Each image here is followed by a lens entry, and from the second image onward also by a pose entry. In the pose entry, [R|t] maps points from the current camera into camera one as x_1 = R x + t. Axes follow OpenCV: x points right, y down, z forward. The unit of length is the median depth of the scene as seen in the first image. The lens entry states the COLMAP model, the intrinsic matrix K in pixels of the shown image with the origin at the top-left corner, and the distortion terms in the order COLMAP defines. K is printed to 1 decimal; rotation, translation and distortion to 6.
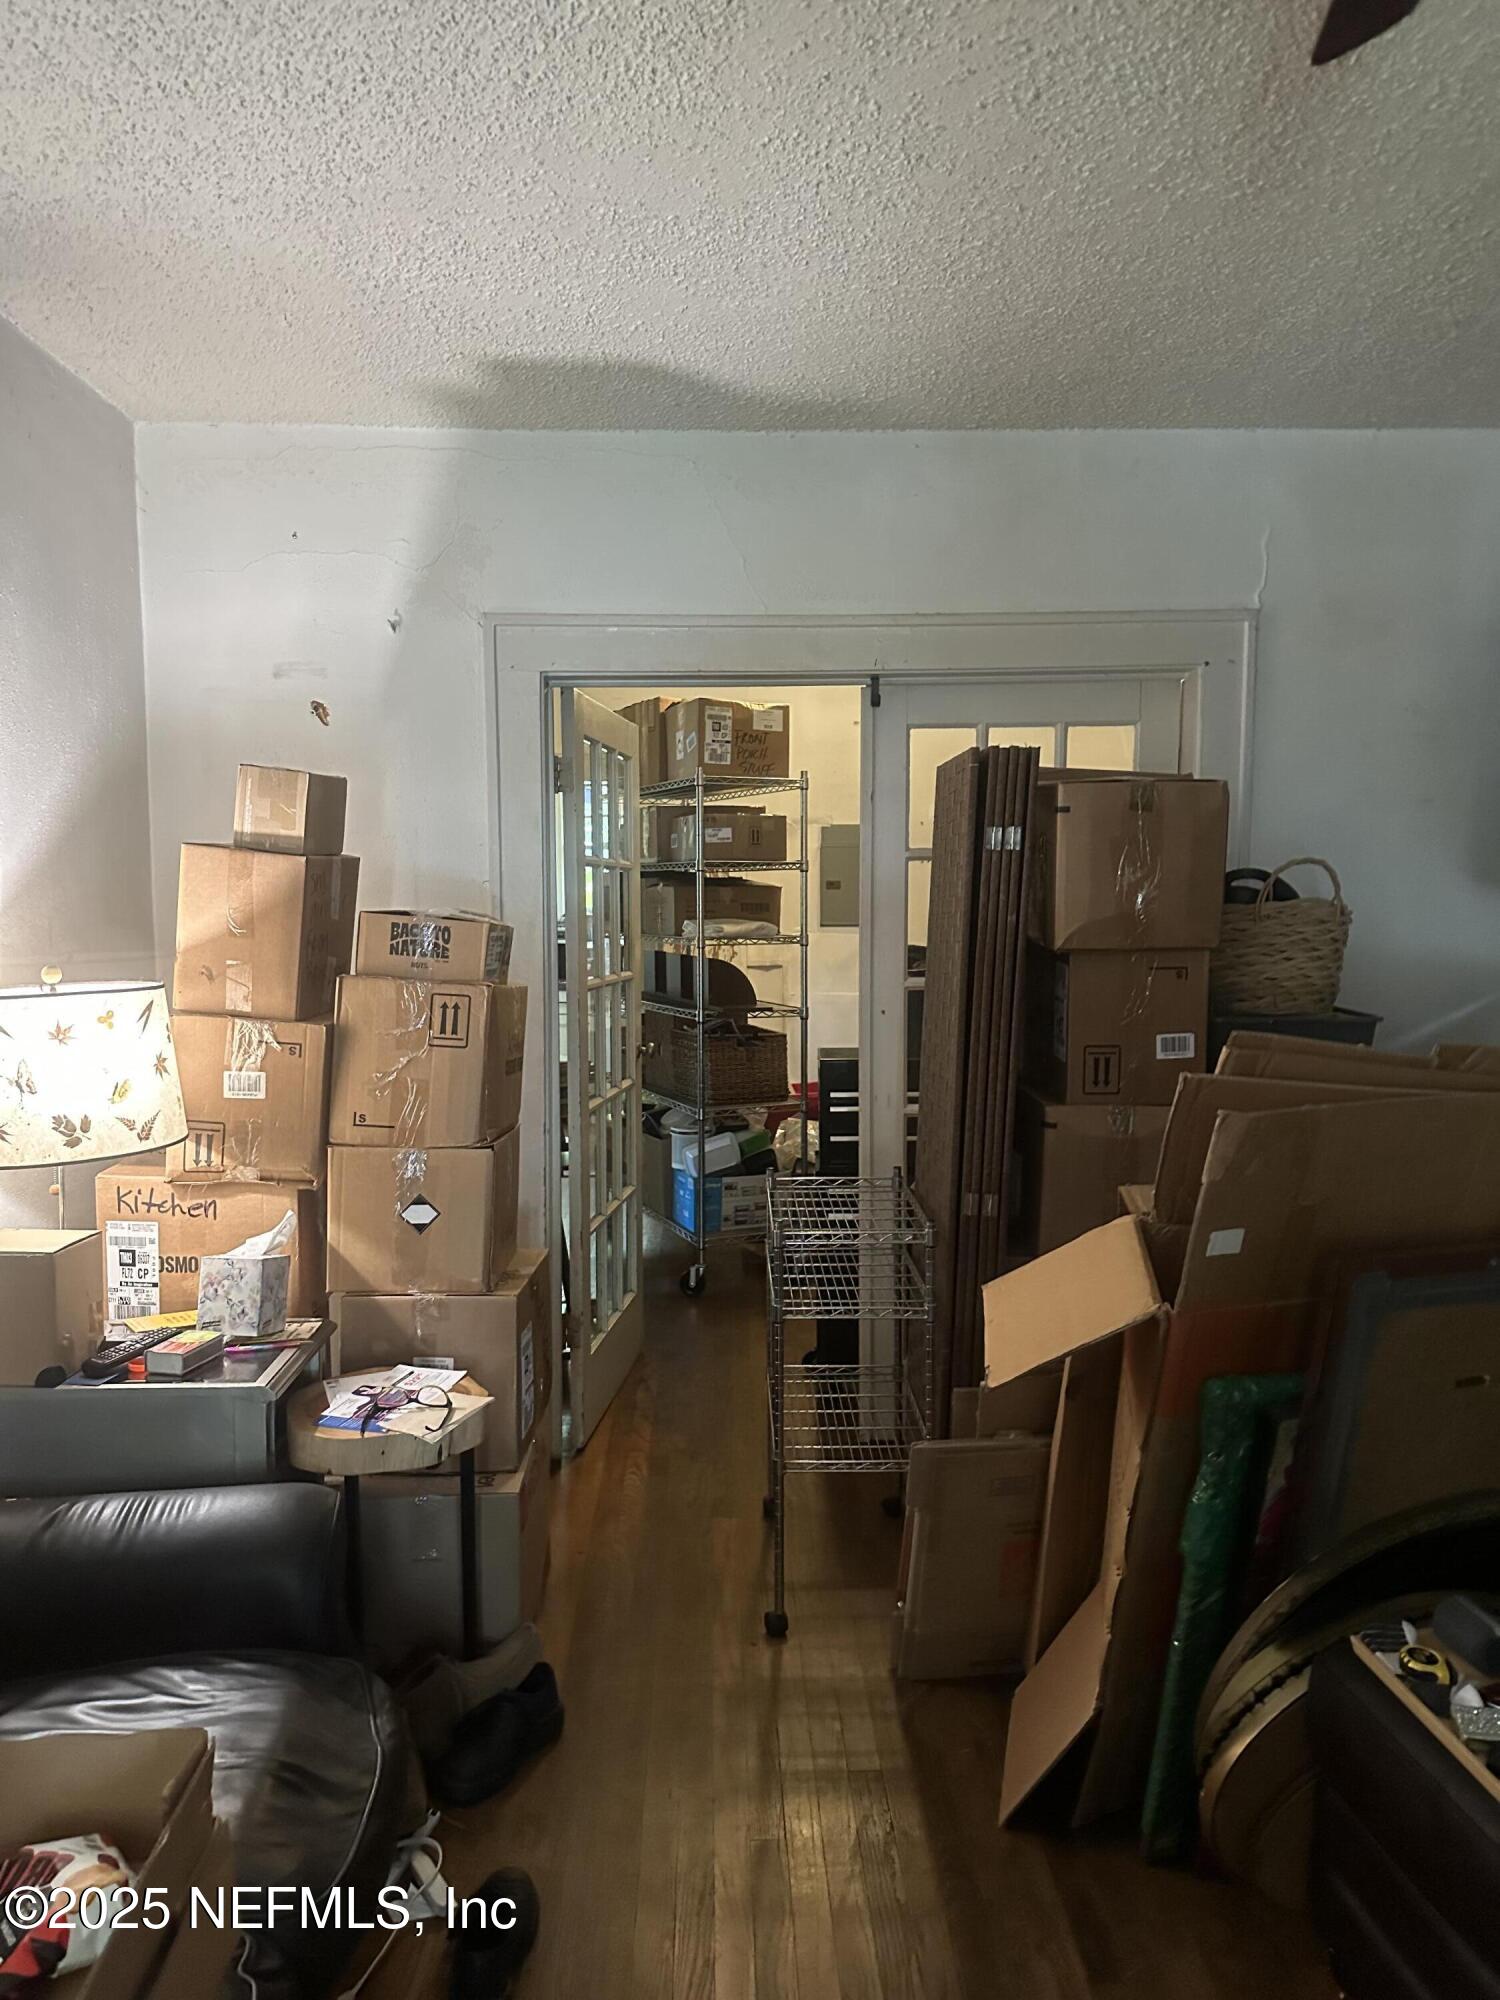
lens RADIAL K [[1446.1, 0, 750.5], [0, 1446.1, 1007.8], [0, 0, 1]] dist [0.090303, -0.115485]
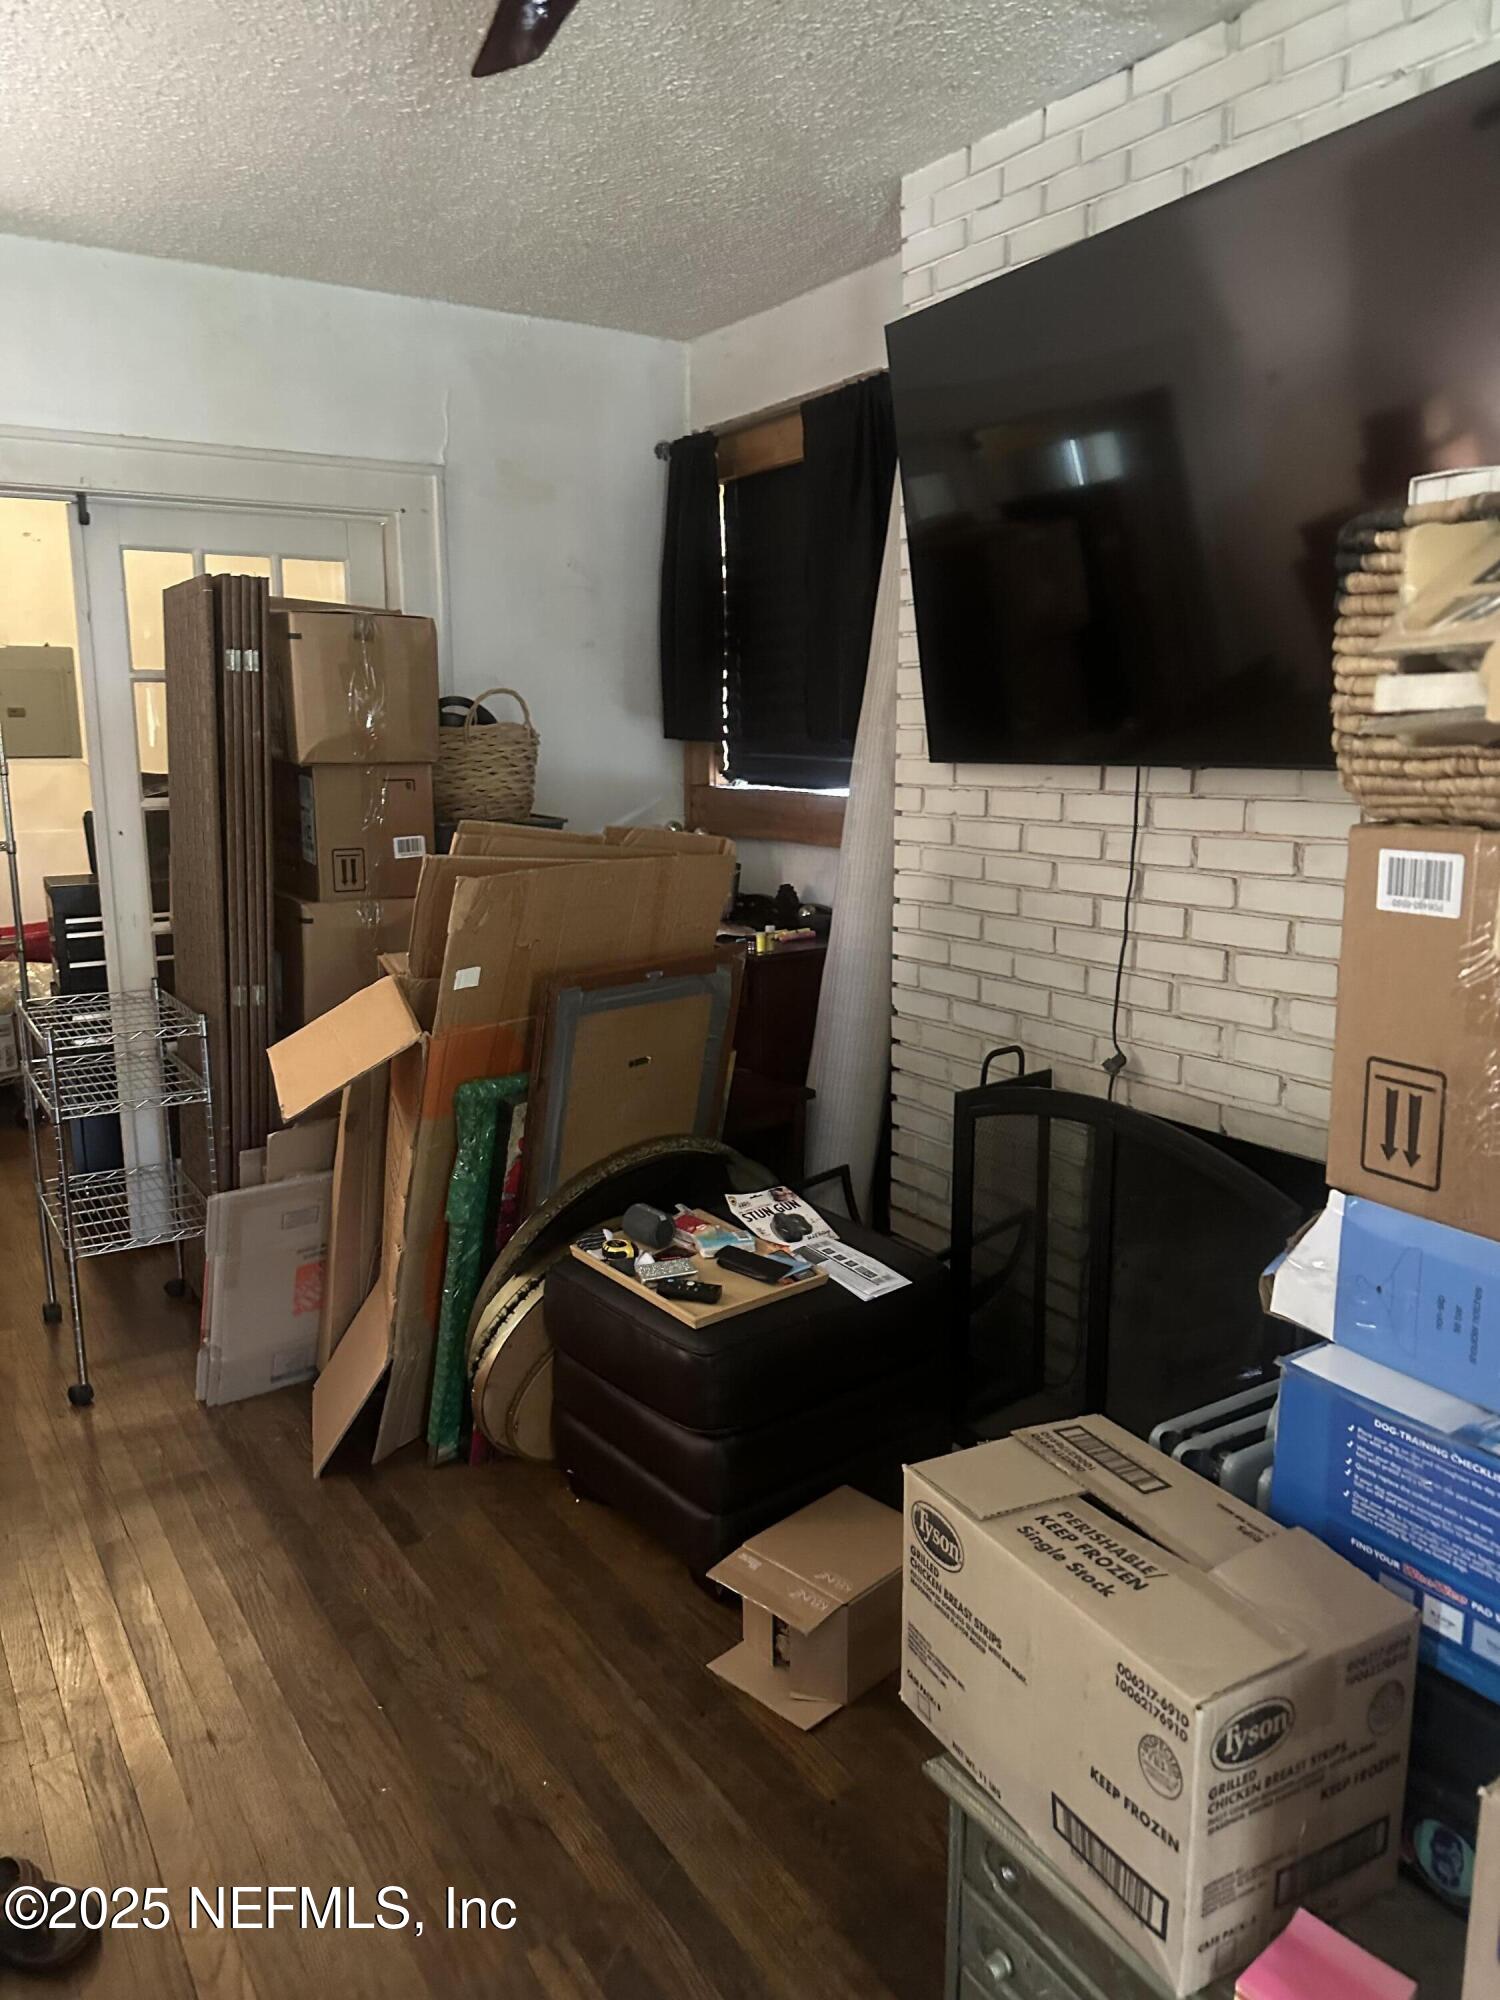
lens RADIAL K [[1446.1, 0, 750.5], [0, 1446.1, 1007.8], [0, 0, 1]] dist [0.090303, -0.115485]
pose [[0.860976, -0.096508, 0.499407, -0.077160], [0.044203, 0.992317, 0.115555, 0.034370], [-0.506722, -0.077415, 0.858627, -0.176117]]
